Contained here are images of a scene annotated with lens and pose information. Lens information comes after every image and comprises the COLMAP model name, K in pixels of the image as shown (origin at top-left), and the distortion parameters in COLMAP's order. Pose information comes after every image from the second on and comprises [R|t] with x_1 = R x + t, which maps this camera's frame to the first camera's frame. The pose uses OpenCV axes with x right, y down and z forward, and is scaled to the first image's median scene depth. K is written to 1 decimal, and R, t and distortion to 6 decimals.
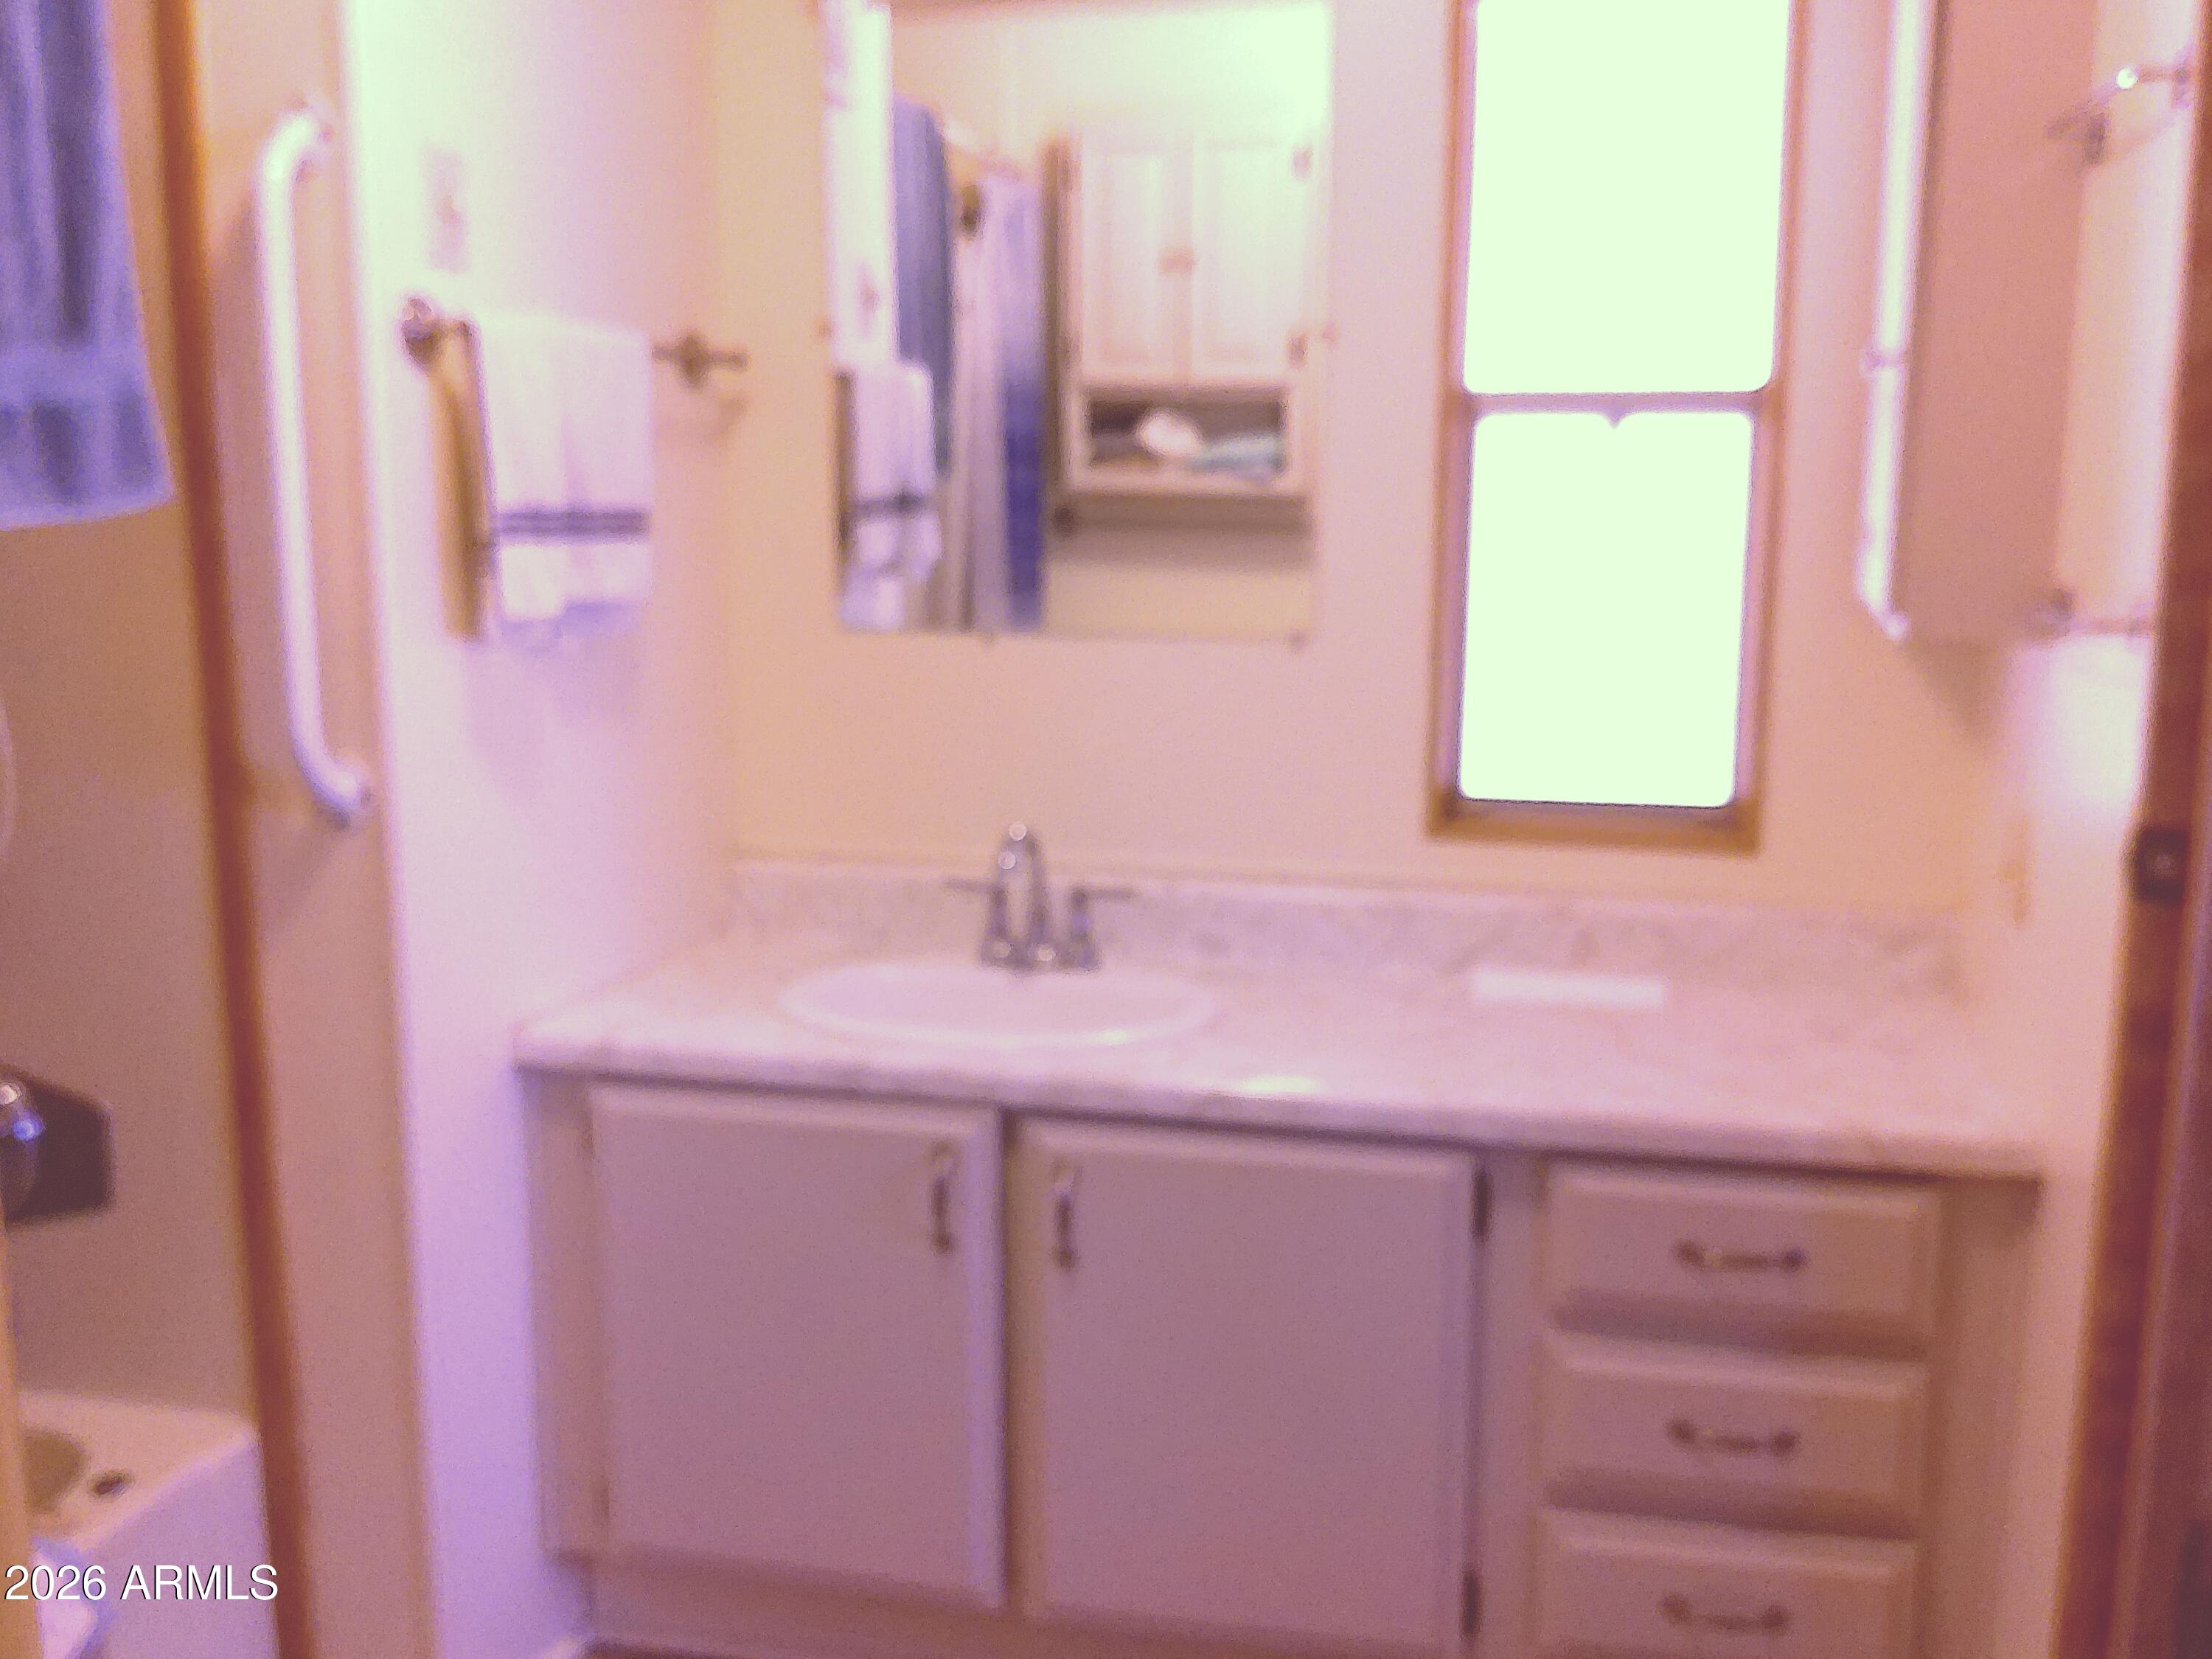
lens RADIAL K [[2074.6, 0, 1107.5], [0, 2074.6, 848.1], [0, 0, 1]] dist [0.124170, -0.300525]
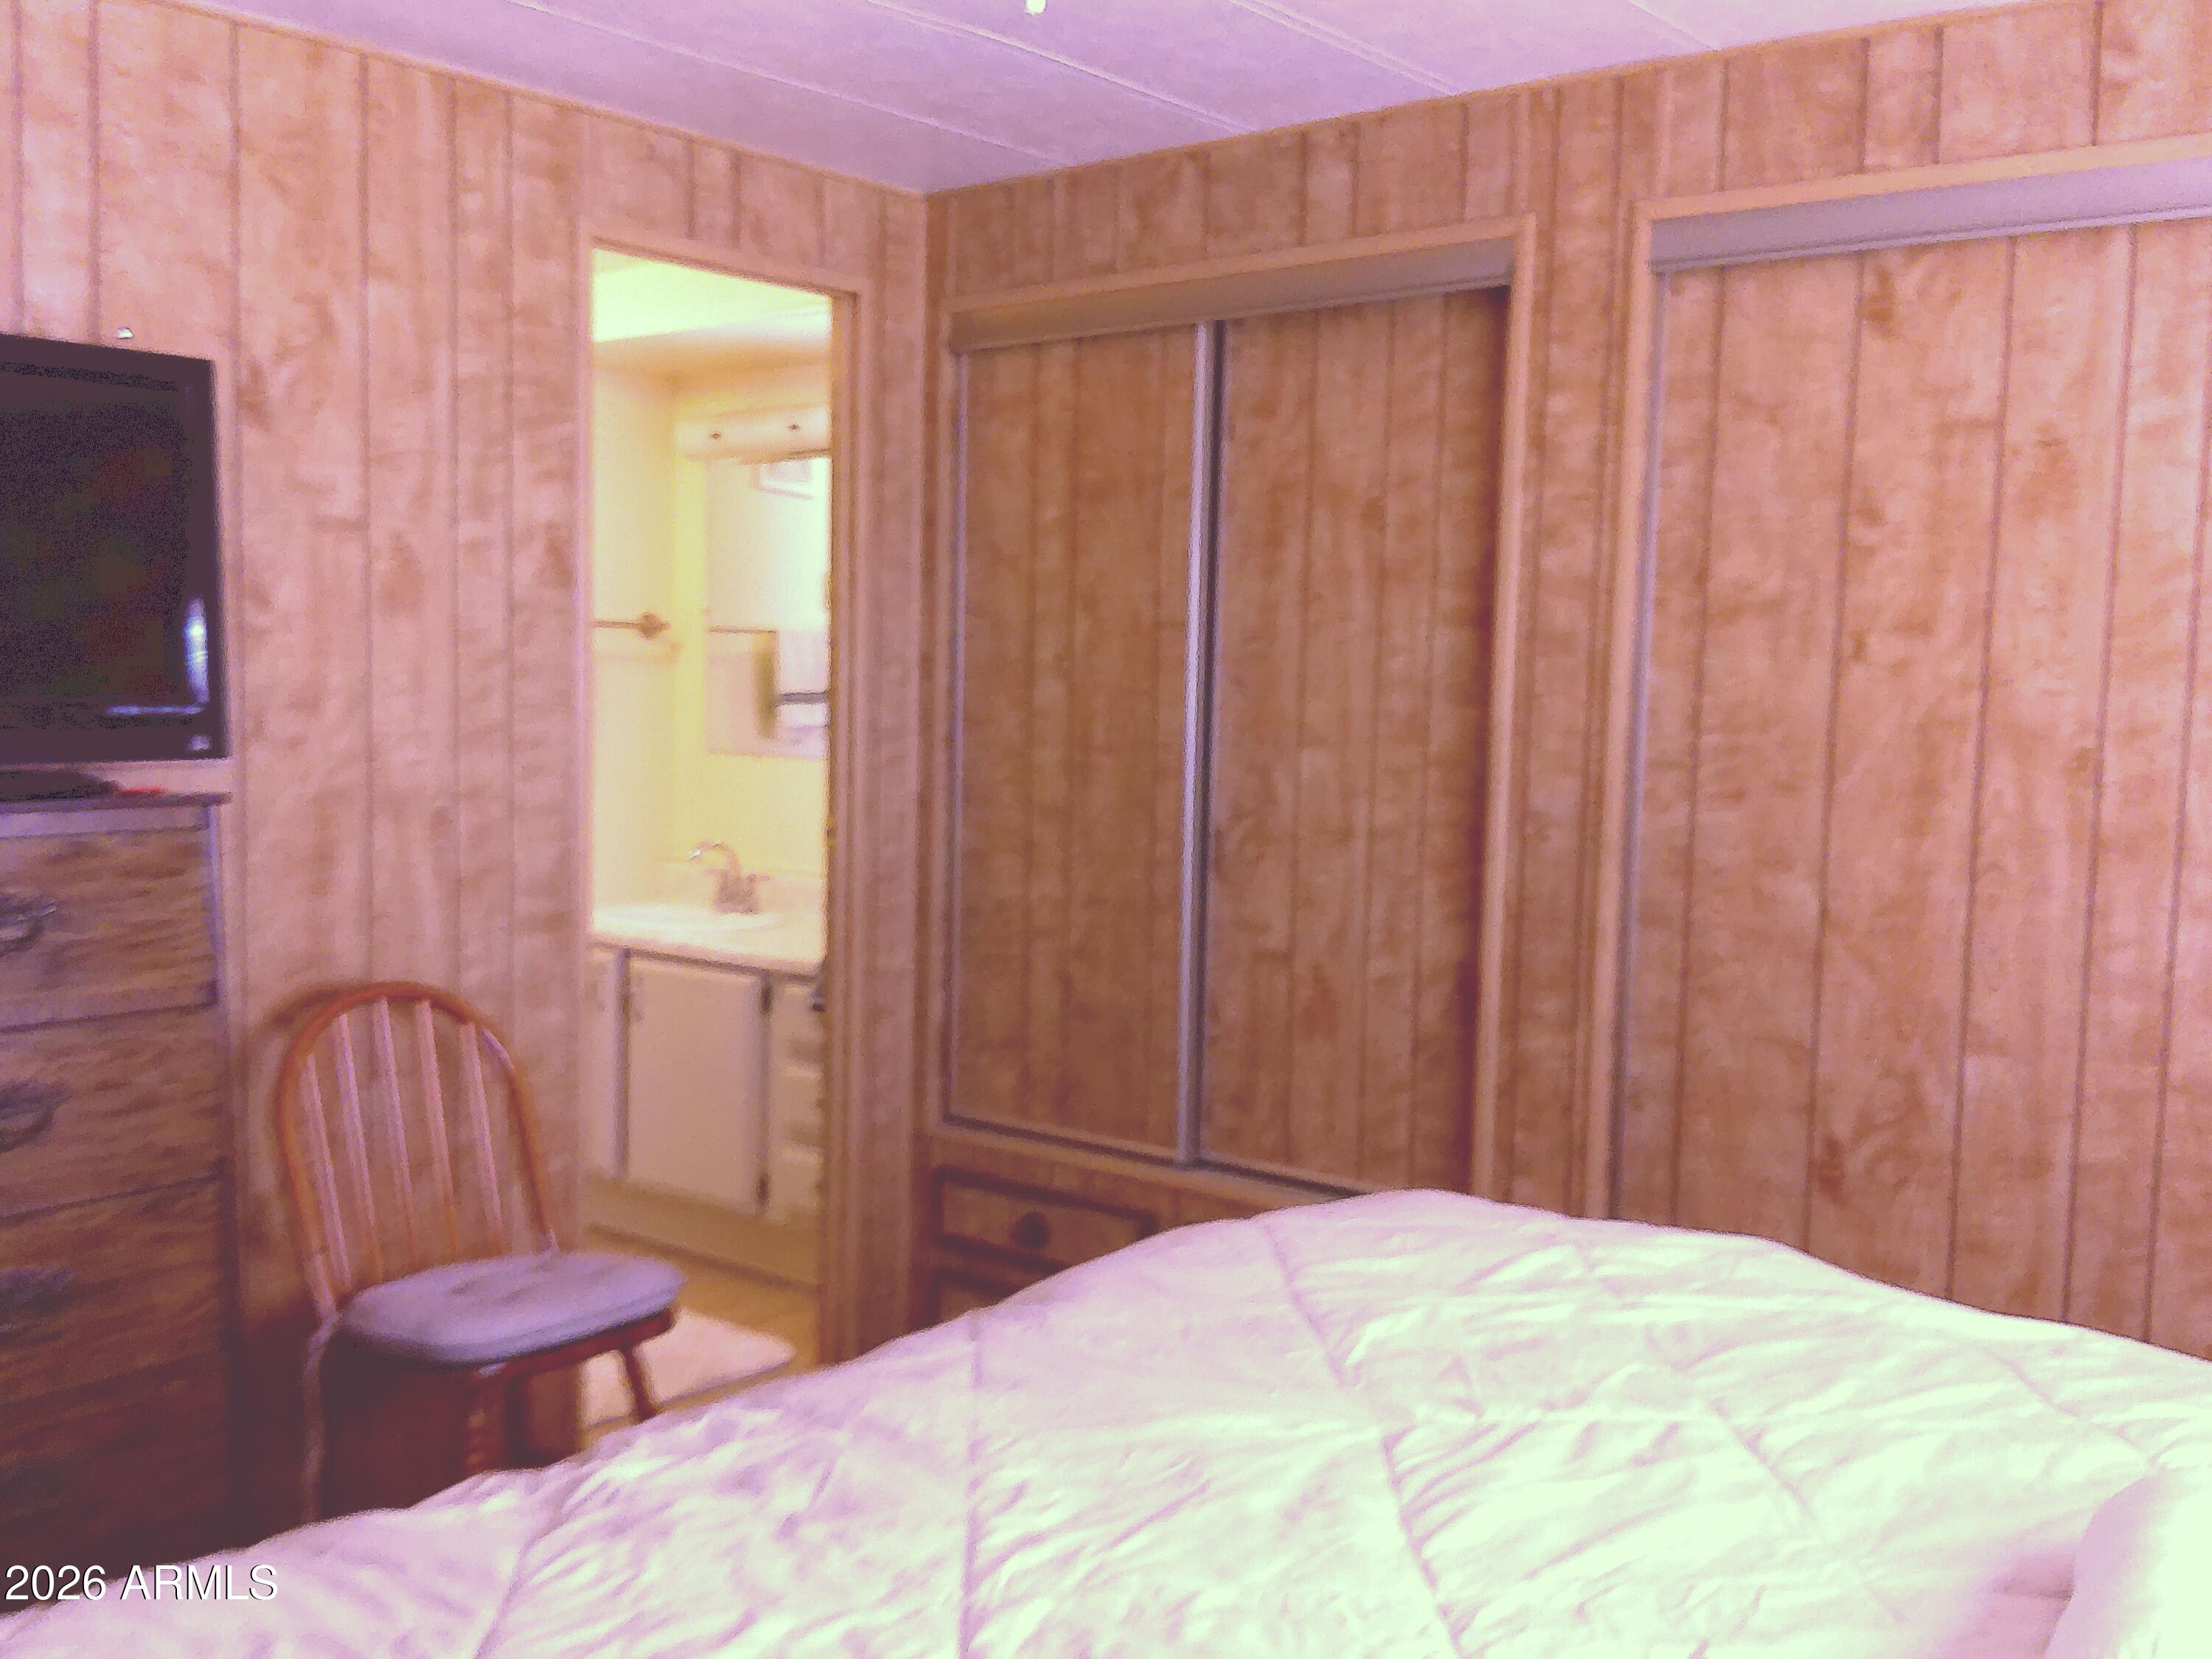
lens RADIAL K [[2074.6, 0, 1107.5], [0, 2074.6, 848.1], [0, 0, 1]] dist [0.124170, -0.300525]
pose [[0.906952, 0.054080, -0.417748, 1.186032], [-0.094468, 0.992576, -0.076601, 0.117385], [0.410504, 0.108937, 0.905328, -0.750201]]
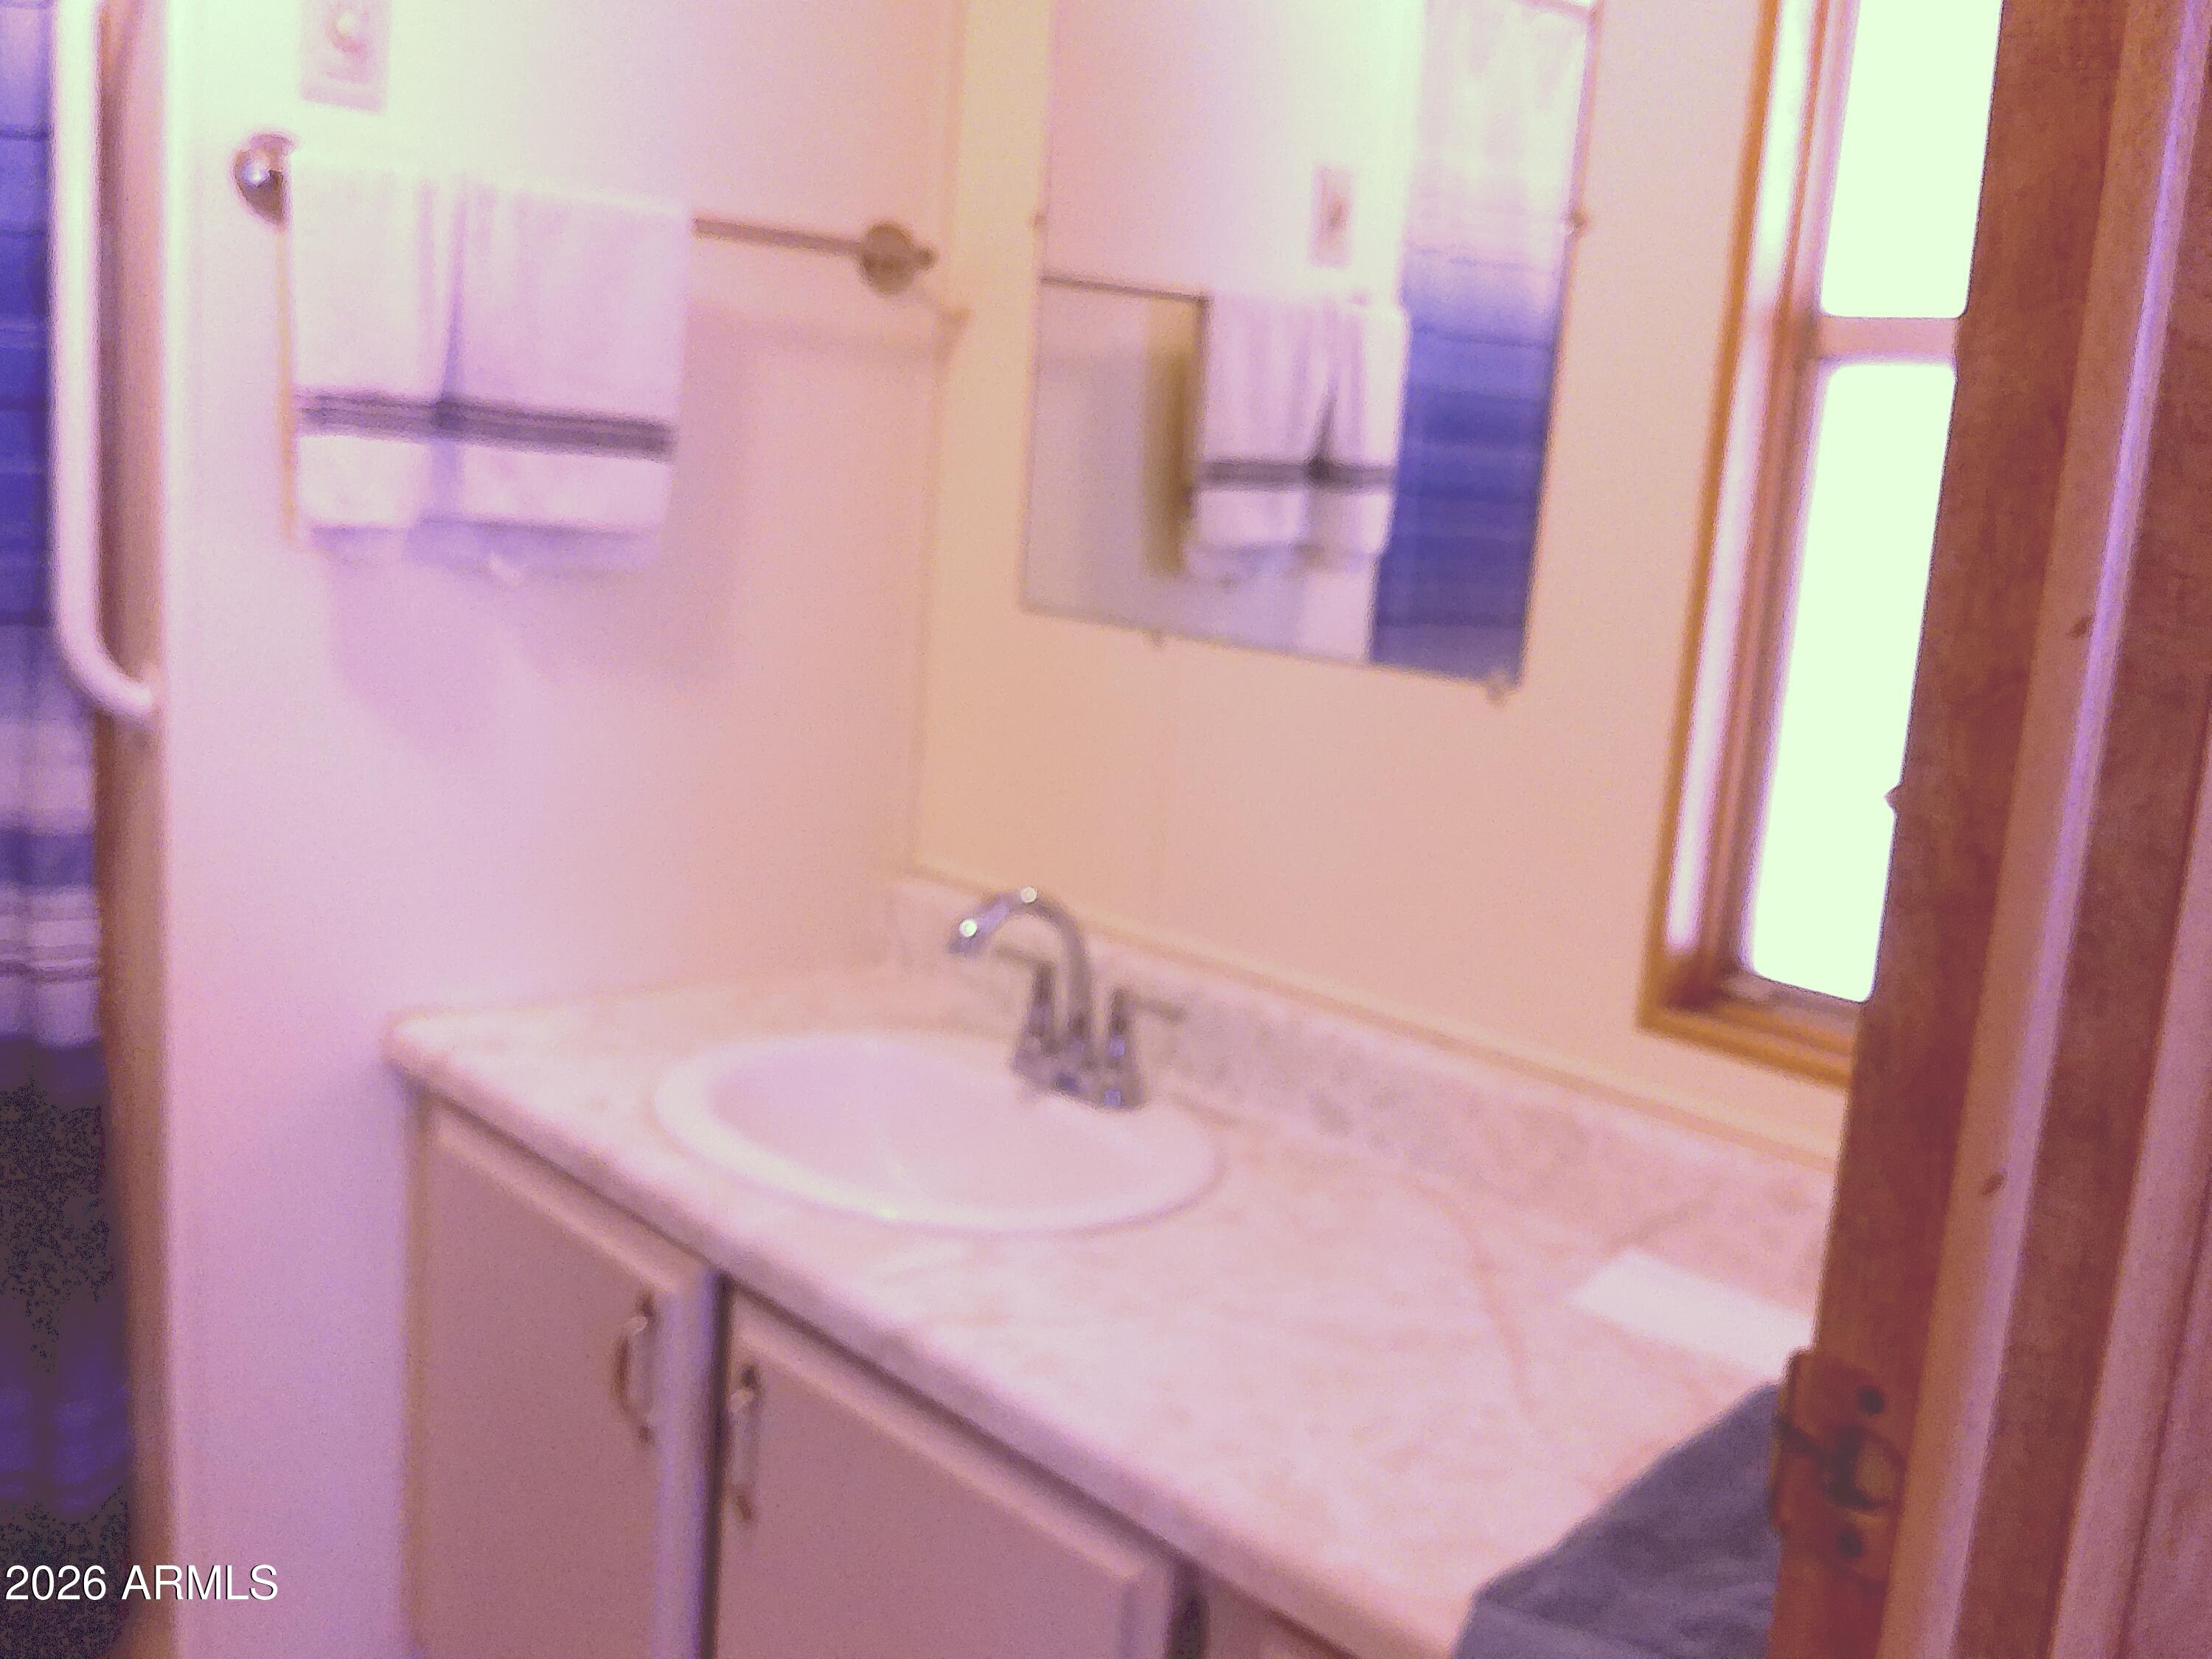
lens RADIAL K [[2074.6, 0, 1107.5], [0, 2074.6, 848.1], [0, 0, 1]] dist [0.124170, -0.300525]
pose [[0.835244, 0.157310, -0.526897, 0.349326], [-0.163821, 0.985881, 0.034654, -0.052983], [0.524909, 0.057372, 0.849222, 0.390744]]
